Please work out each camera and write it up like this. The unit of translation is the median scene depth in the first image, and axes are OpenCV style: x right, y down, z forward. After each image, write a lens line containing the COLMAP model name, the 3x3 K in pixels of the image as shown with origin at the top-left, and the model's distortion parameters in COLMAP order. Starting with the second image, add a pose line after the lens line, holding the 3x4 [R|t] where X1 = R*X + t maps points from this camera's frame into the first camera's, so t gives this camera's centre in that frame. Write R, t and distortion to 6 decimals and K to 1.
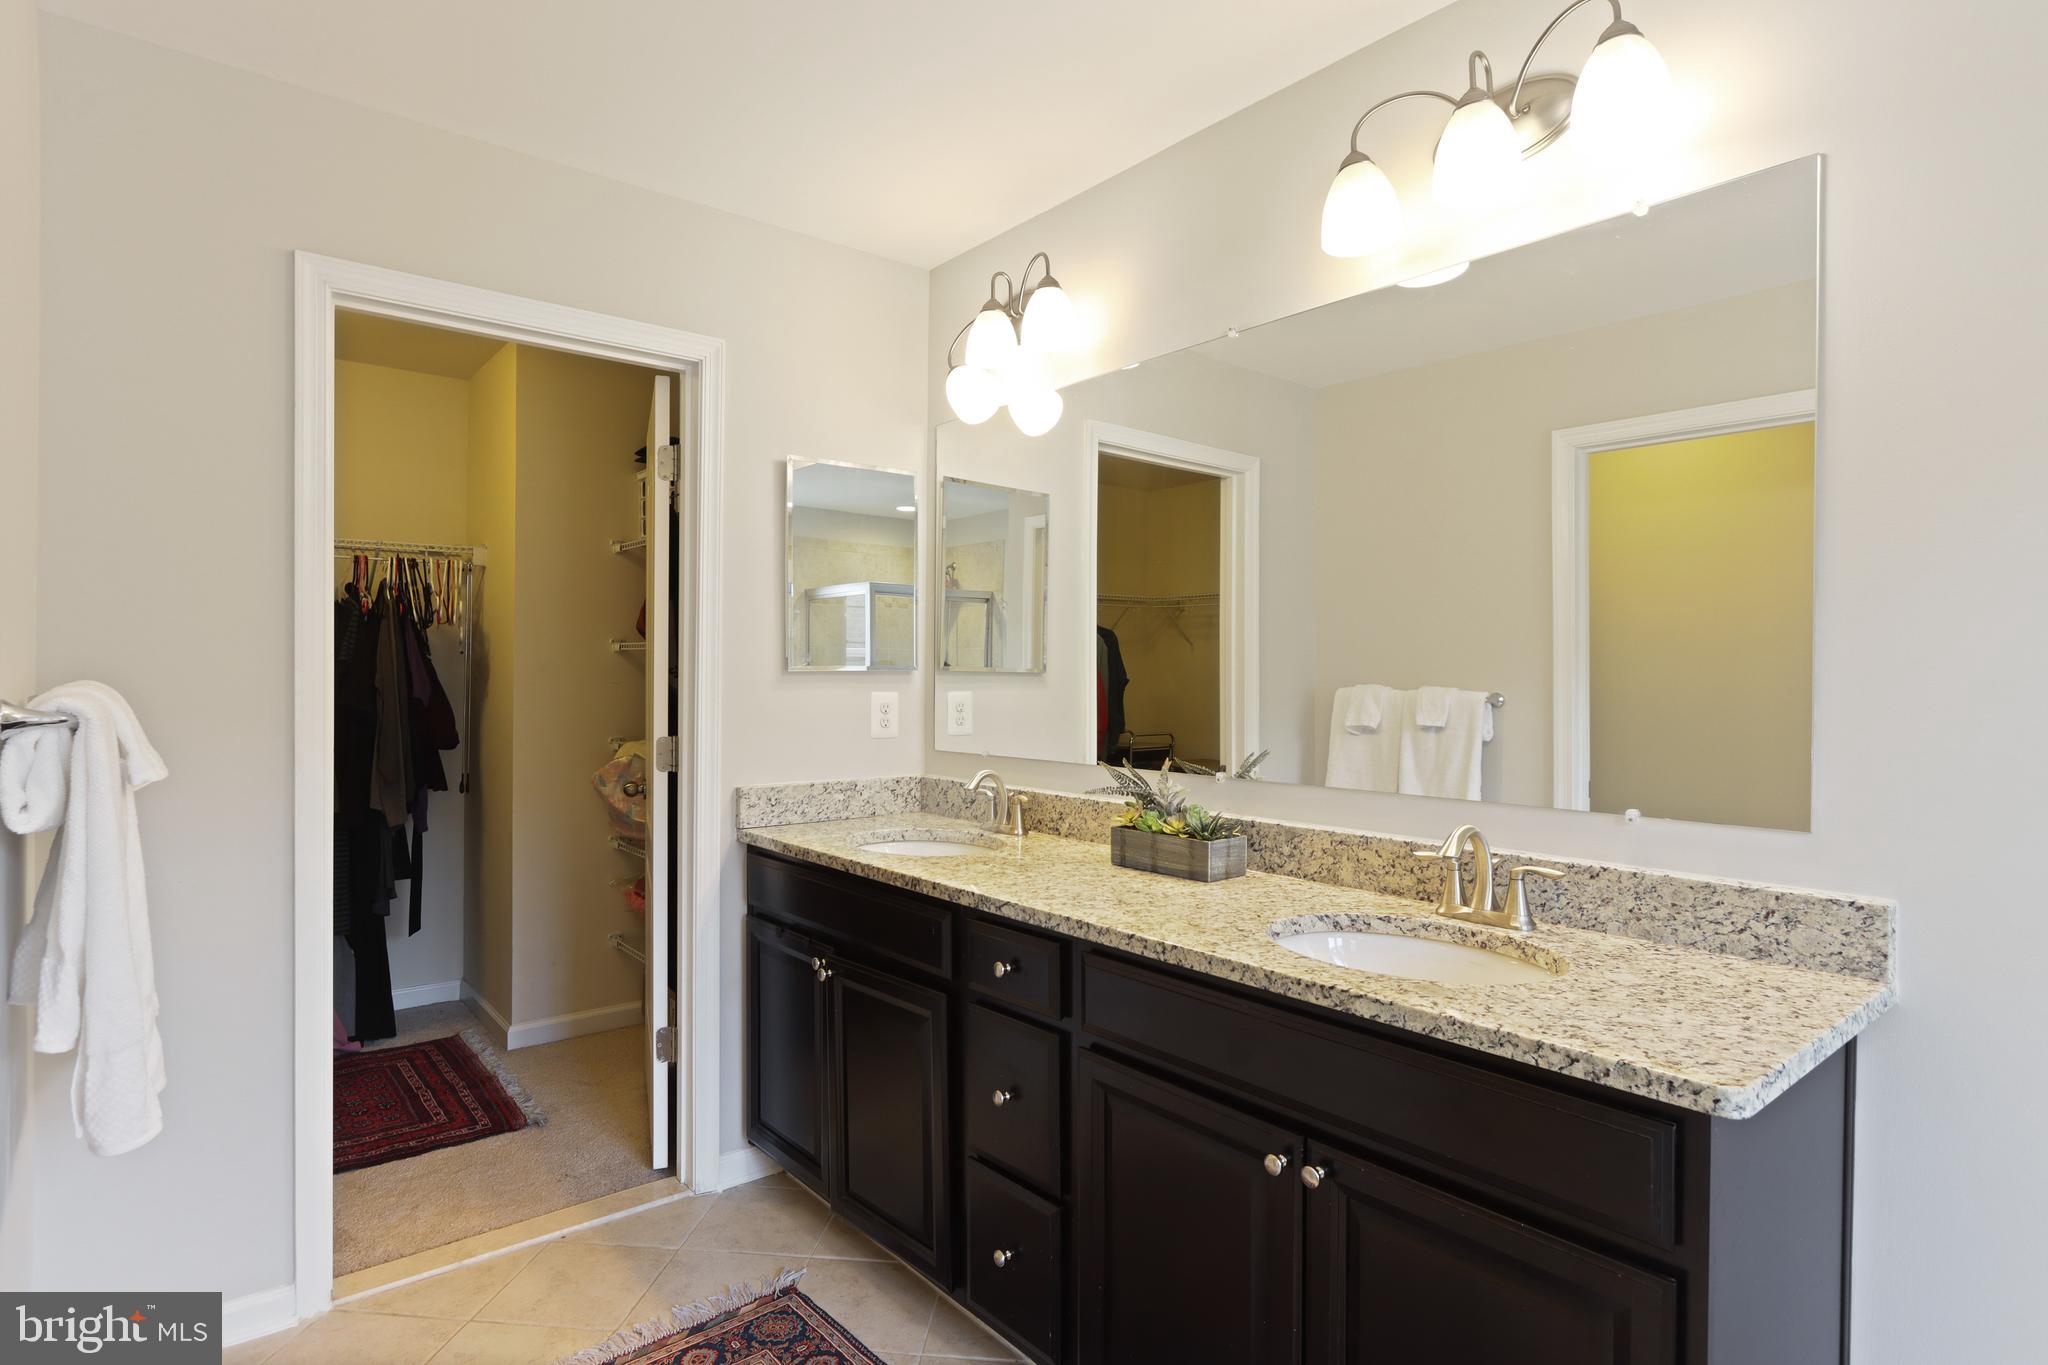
lens RADIAL K [[1050.5, 0, 1014.5], [0, 1050.5, 687.8], [0, 0, 1]] dist [-0.002227, -0.000164]
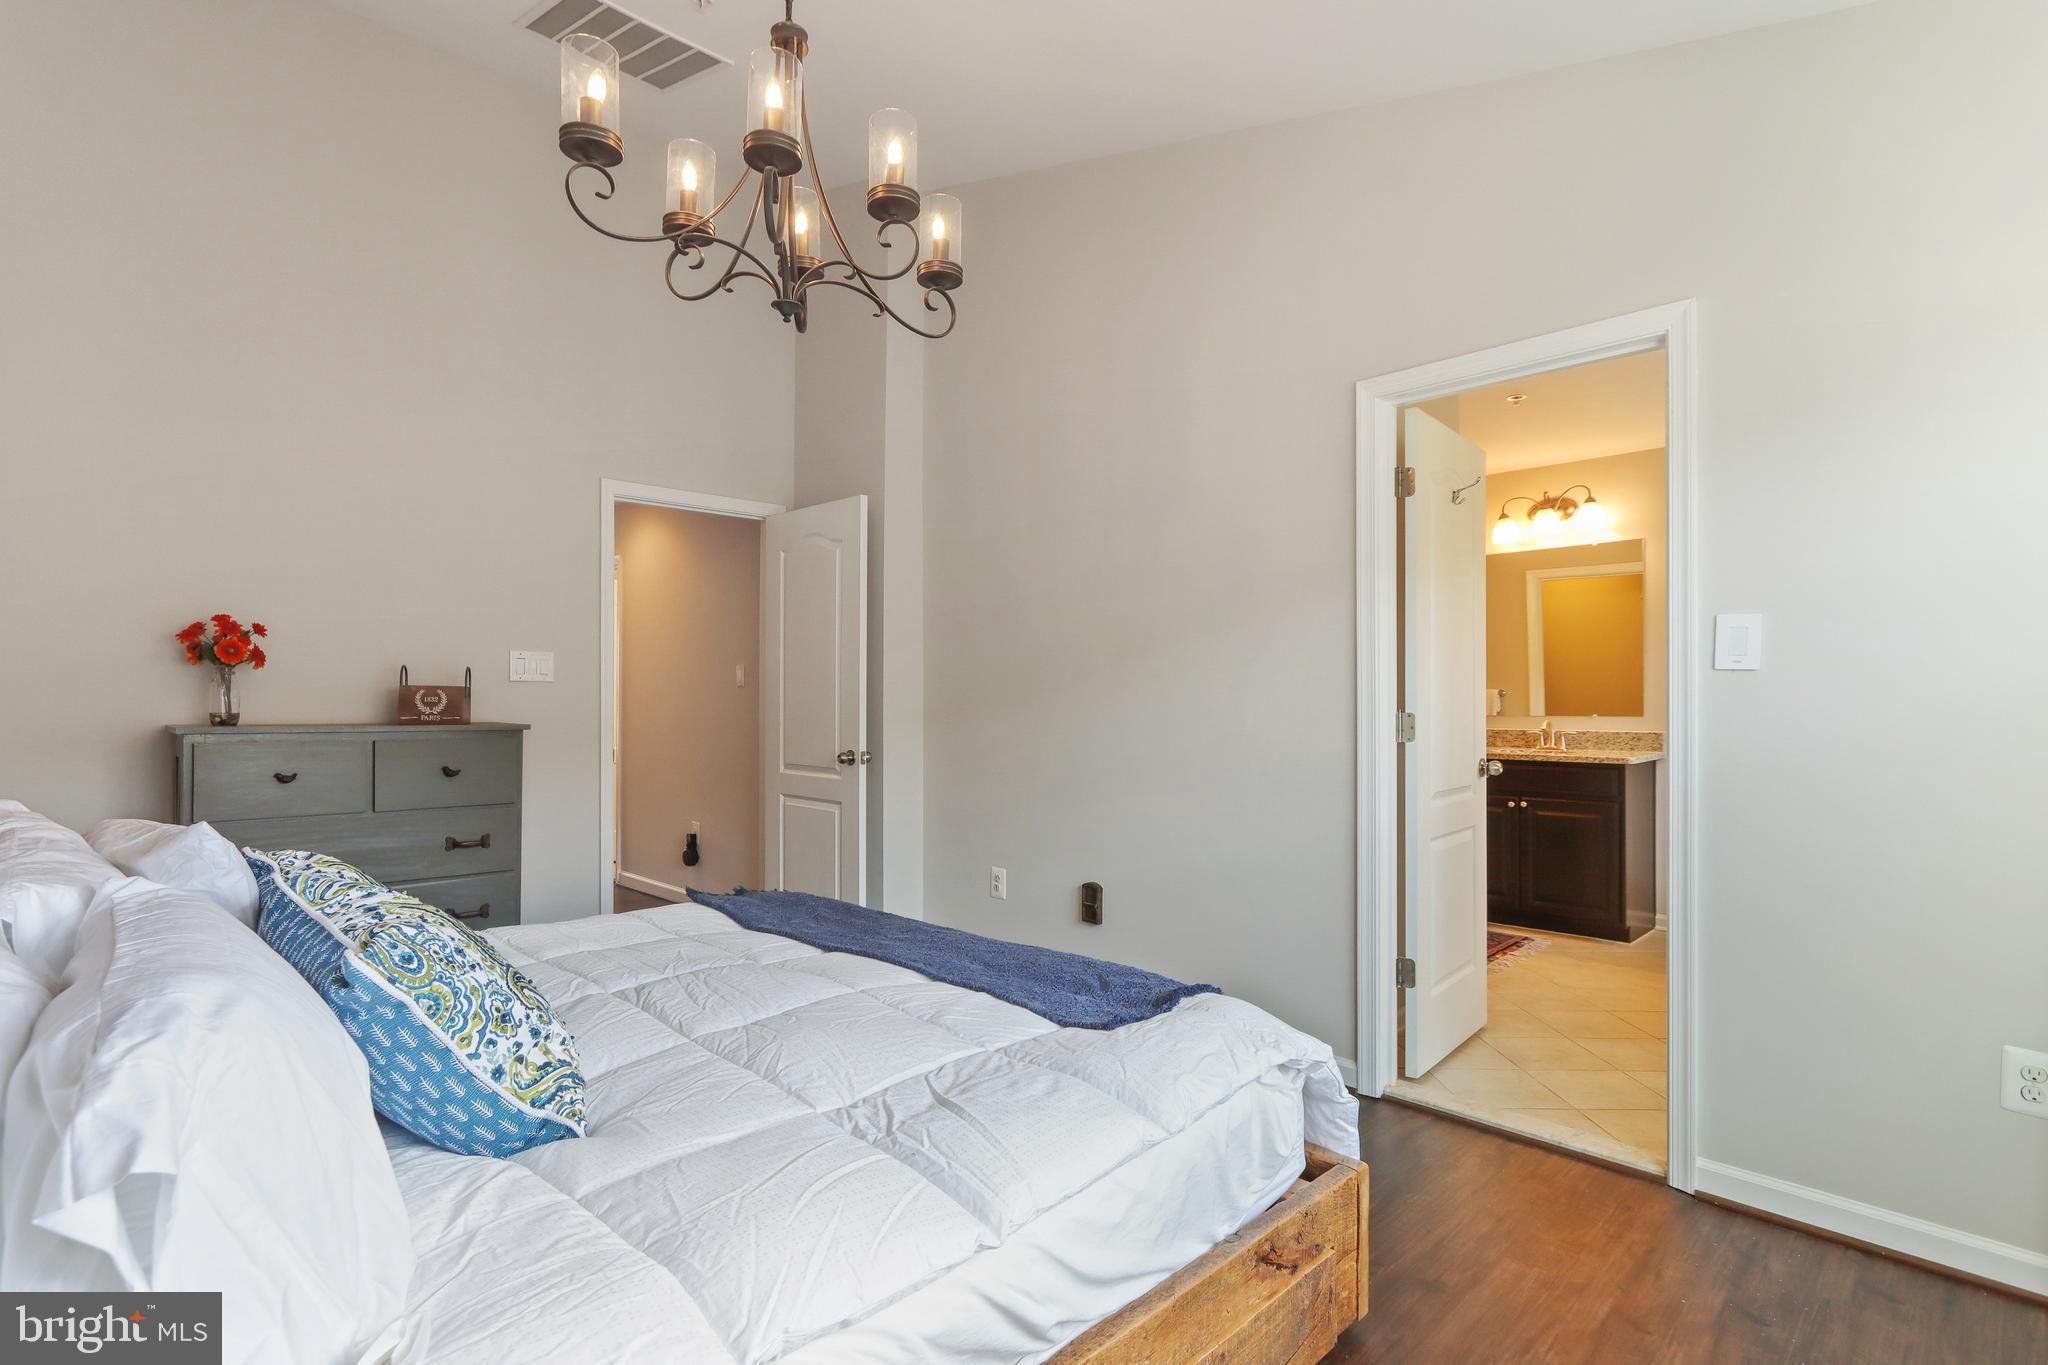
lens RADIAL K [[967.2, 0, 1007.4], [0, 967.2, 698.3], [0, 0, 1]] dist [0.008569, 0.000317]
pose [[0.996579, -0.006735, 0.082371, -1.668572], [0.007984, 0.999858, -0.014837, 0.097364], [-0.082260, 0.015444, 0.996491, -2.114009]]
